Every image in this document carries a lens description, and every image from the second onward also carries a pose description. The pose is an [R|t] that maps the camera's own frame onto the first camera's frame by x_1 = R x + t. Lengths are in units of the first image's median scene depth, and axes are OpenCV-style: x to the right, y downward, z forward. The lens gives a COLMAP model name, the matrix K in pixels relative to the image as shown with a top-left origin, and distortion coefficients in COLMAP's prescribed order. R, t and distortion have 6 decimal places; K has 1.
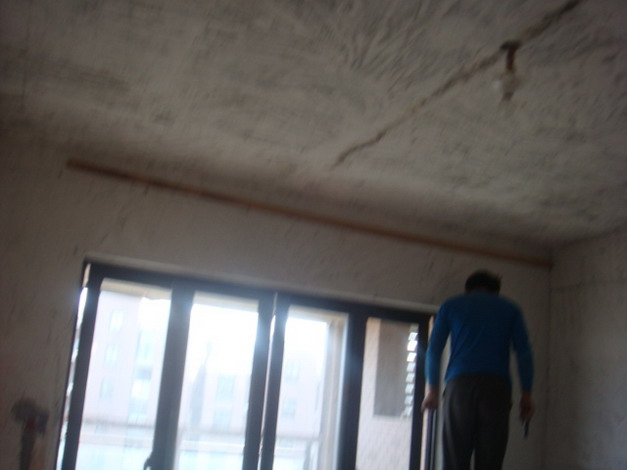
lens RADIAL K [[864.2, 0, 313.5], [0, 864.2, 235.0], [0, 0, 1]] dist [-0.119838, 0.037262]
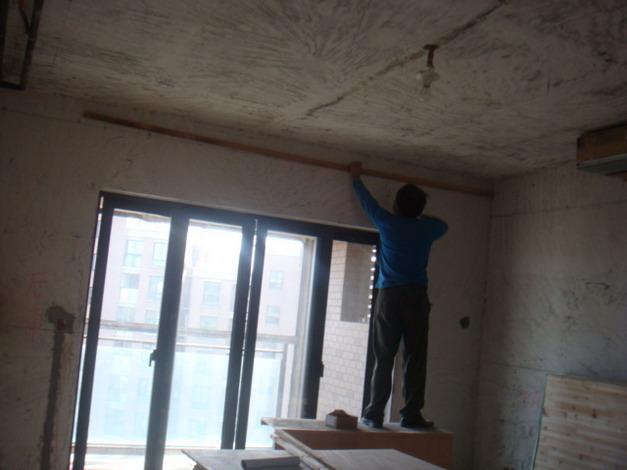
lens RADIAL K [[864.2, 0, 313.5], [0, 864.2, 235.0], [0, 0, 1]] dist [-0.119838, 0.037262]
pose [[0.999815, 0.008715, 0.017144, 0.019077], [-0.010492, 0.994266, 0.106419, -0.049806], [-0.016119, -0.106579, 0.994174, -0.256457]]
